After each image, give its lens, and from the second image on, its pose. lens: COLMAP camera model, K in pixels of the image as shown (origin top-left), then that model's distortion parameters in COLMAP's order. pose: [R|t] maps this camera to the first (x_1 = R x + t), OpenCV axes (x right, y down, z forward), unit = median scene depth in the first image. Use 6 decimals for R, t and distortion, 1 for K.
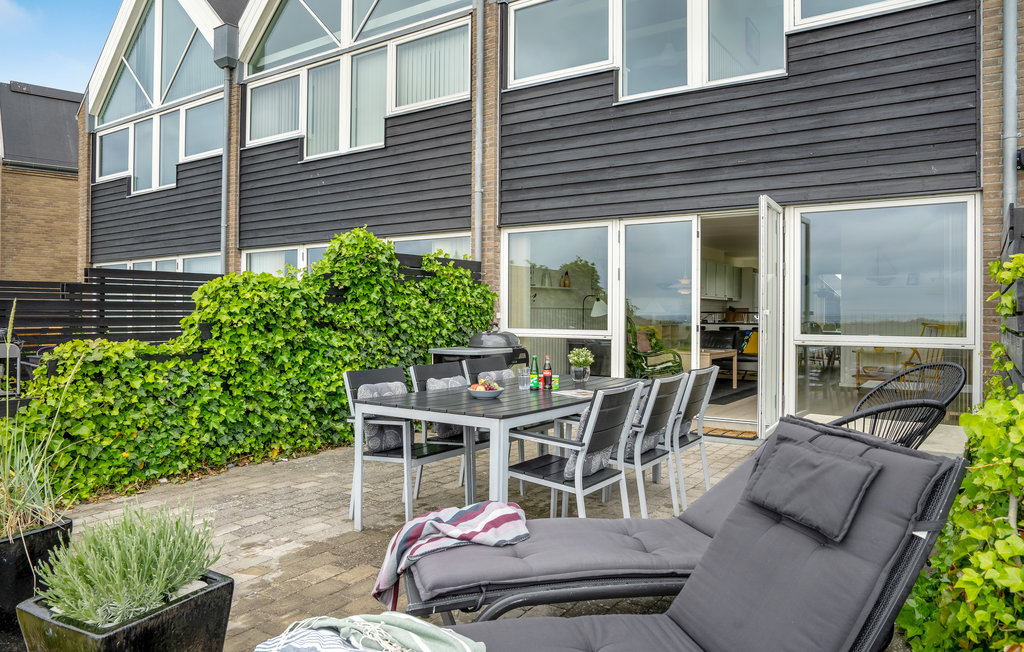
lens RADIAL K [[737.8, 0, 487.8], [0, 737.8, 306.6], [0, 0, 1]] dist [-0.069499, 0.030984]
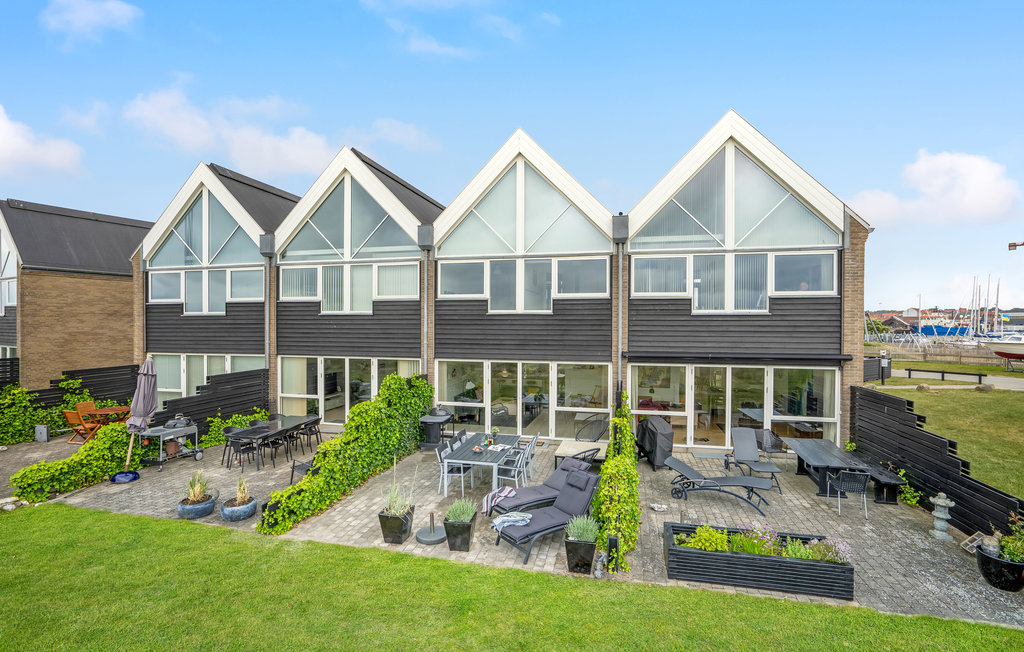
lens RADIAL K [[471.6, 0, 521.9], [0, 471.6, 331.0], [0, 0, 1]] dist [-0.024523, 0.002940]
pose [[0.925849, -0.003781, 0.377875, -0.319087], [0.001358, 0.999977, 0.006679, -0.222955], [-0.377891, -0.005671, 0.925833, -0.529901]]
